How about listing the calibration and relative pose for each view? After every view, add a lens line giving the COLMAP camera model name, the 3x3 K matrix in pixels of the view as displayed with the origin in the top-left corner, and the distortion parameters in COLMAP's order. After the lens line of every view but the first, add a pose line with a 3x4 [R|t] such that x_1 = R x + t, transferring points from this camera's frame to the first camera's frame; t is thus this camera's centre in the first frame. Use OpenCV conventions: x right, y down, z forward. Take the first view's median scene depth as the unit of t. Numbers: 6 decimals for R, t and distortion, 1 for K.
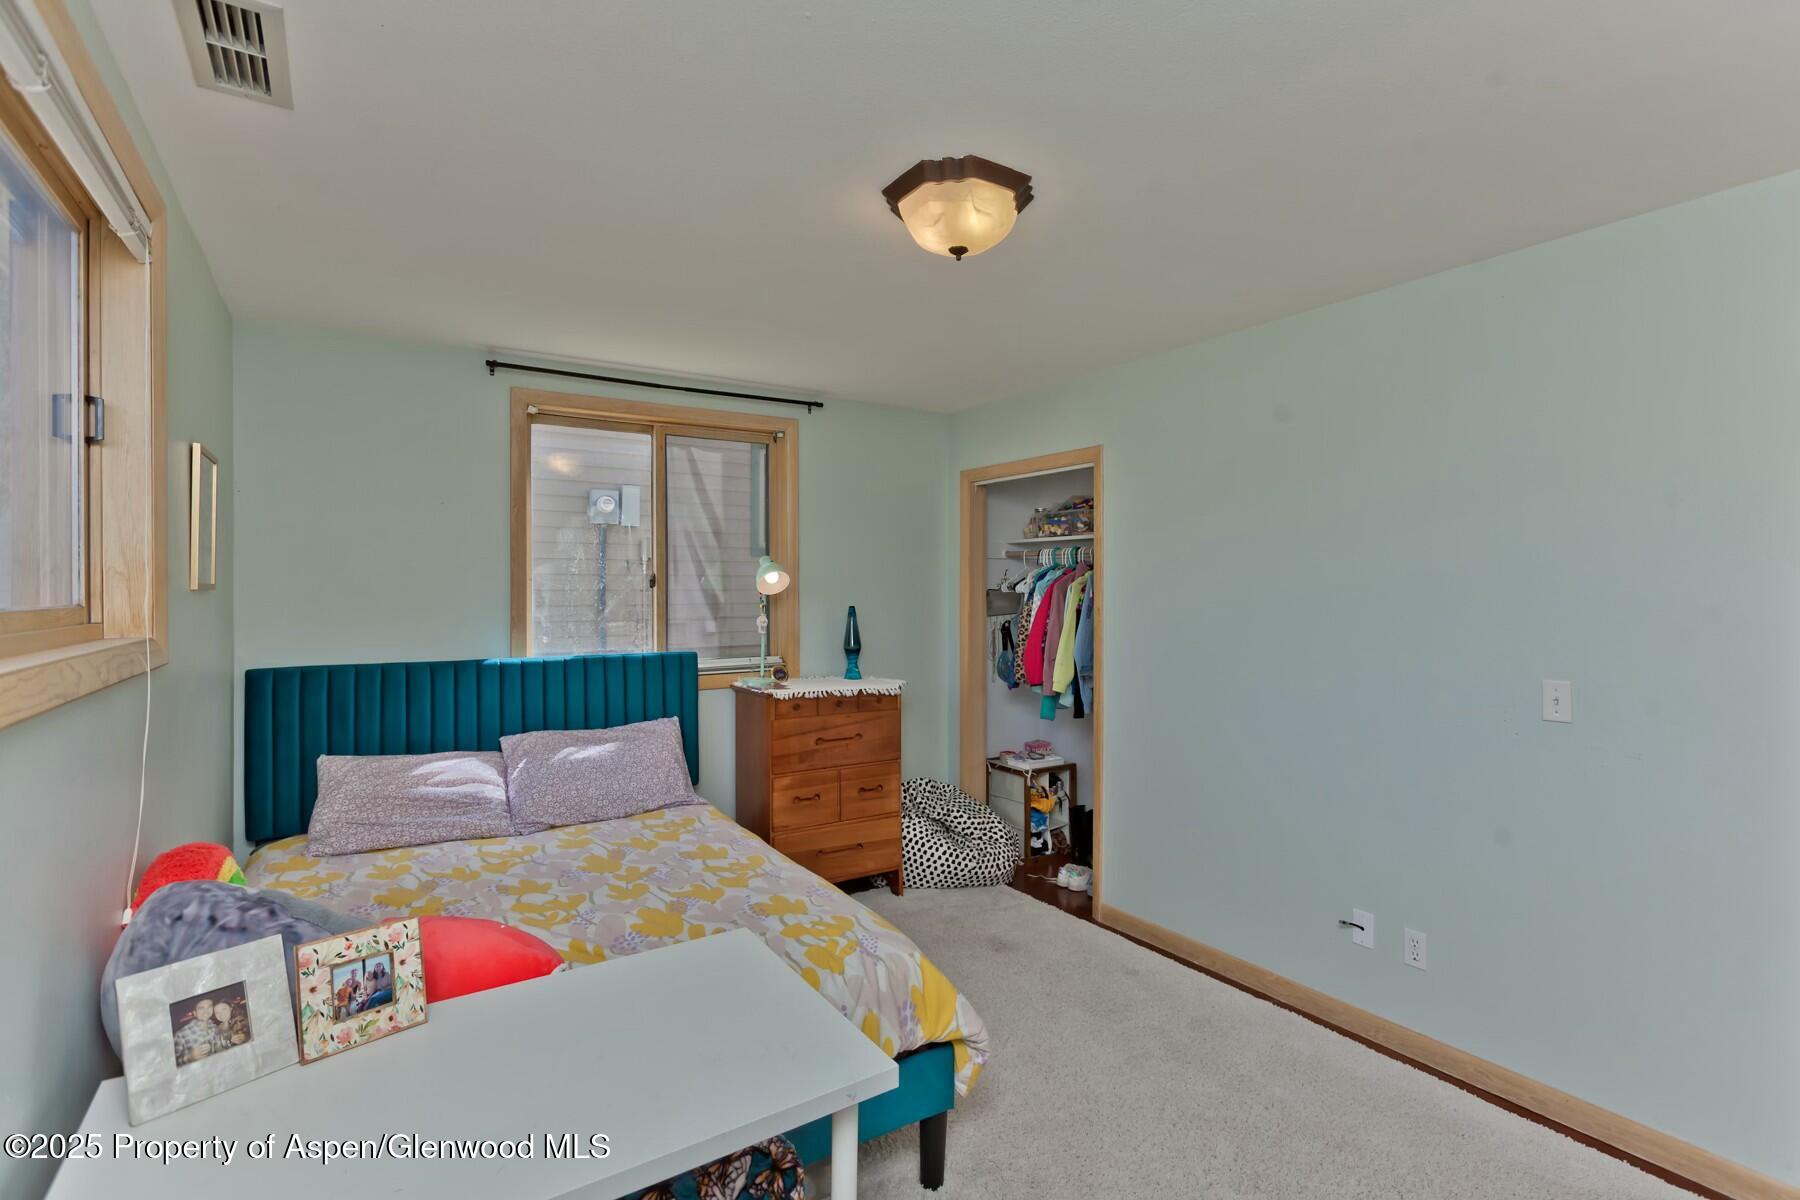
lens RADIAL K [[847.3, 0, 913.1], [0, 847.3, 600.6], [0, 0, 1]] dist [-0.005527, 0.000303]
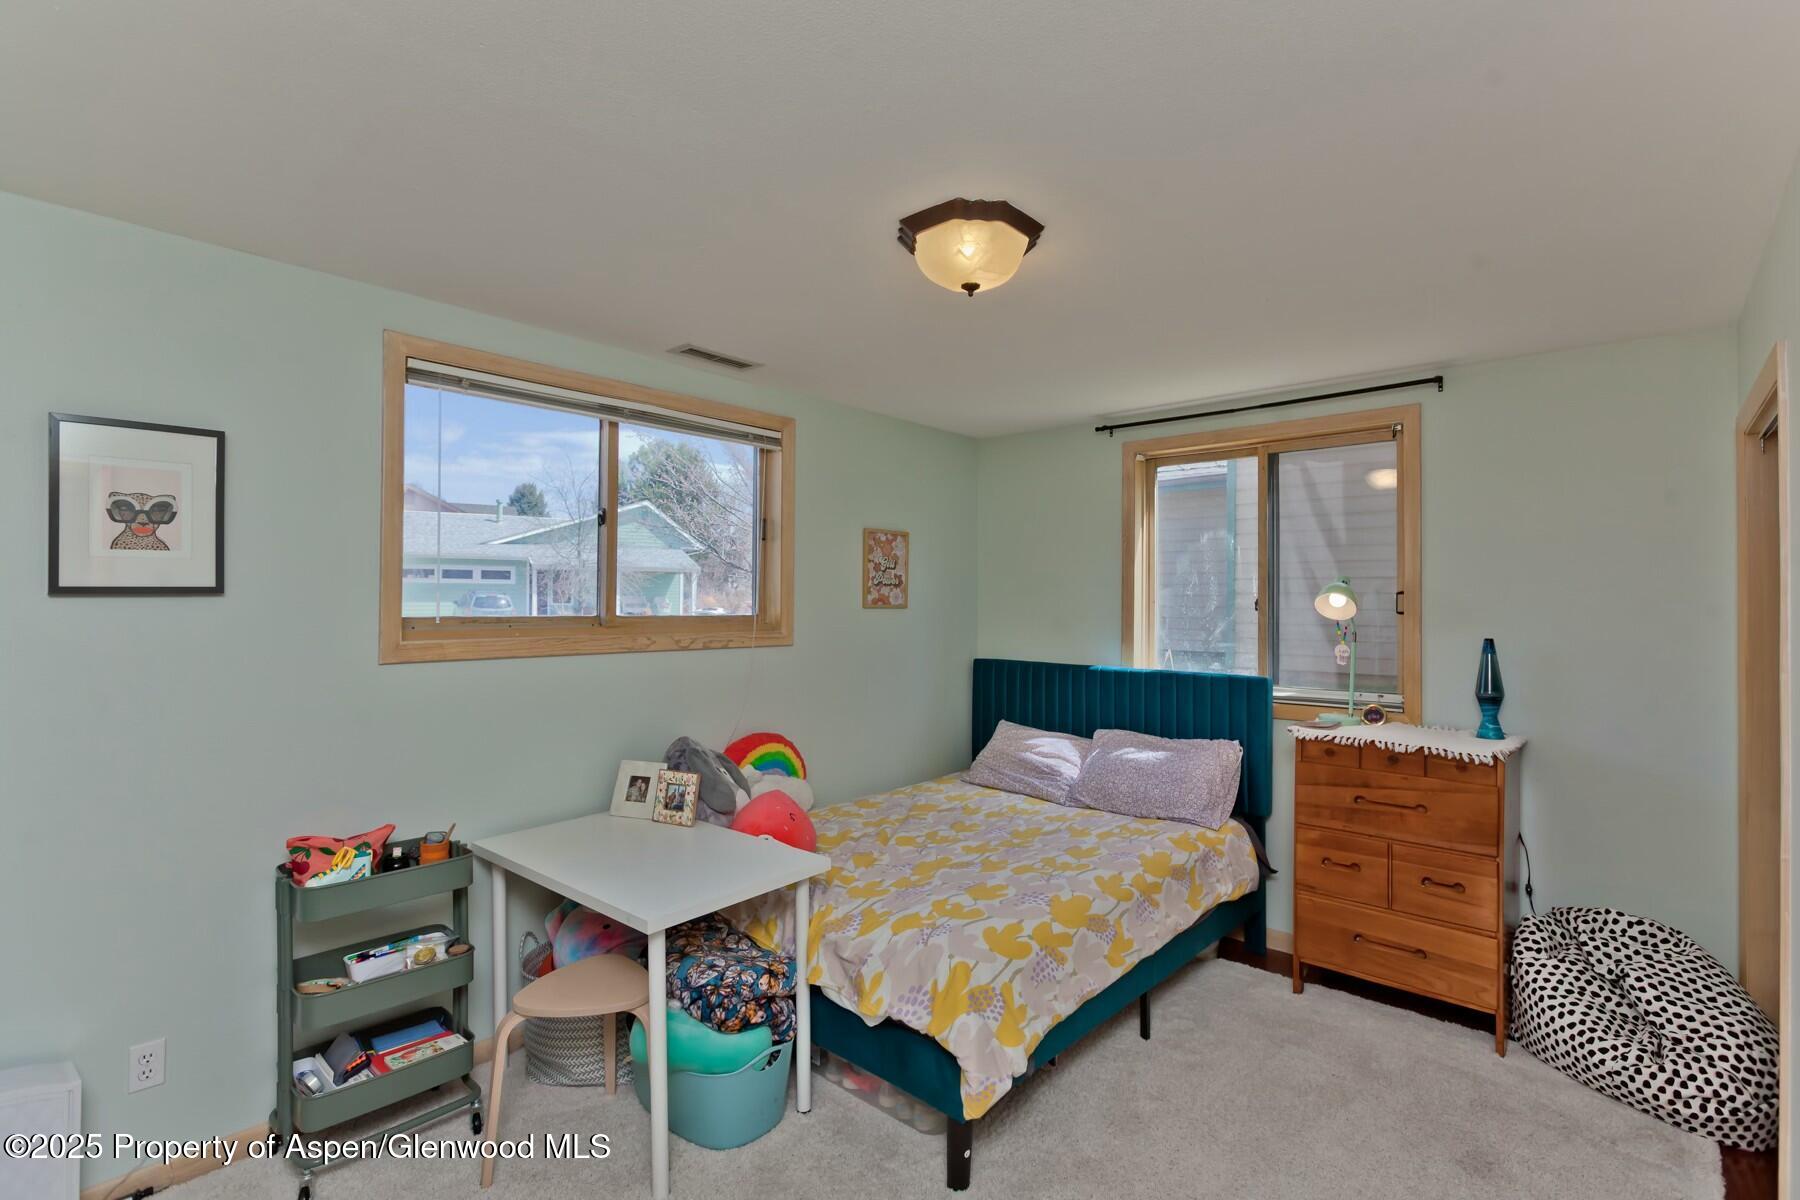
lens RADIAL K [[847.3, 0, 917.8], [0, 847.3, 593.2], [0, 0, 1]] dist [-0.005527, 0.000303]
pose [[0.274936, -0.004704, -0.961451, 0.607648], [-0.022211, 0.999690, -0.011242, -0.016690], [0.961206, 0.024445, 0.274747, 0.388917]]
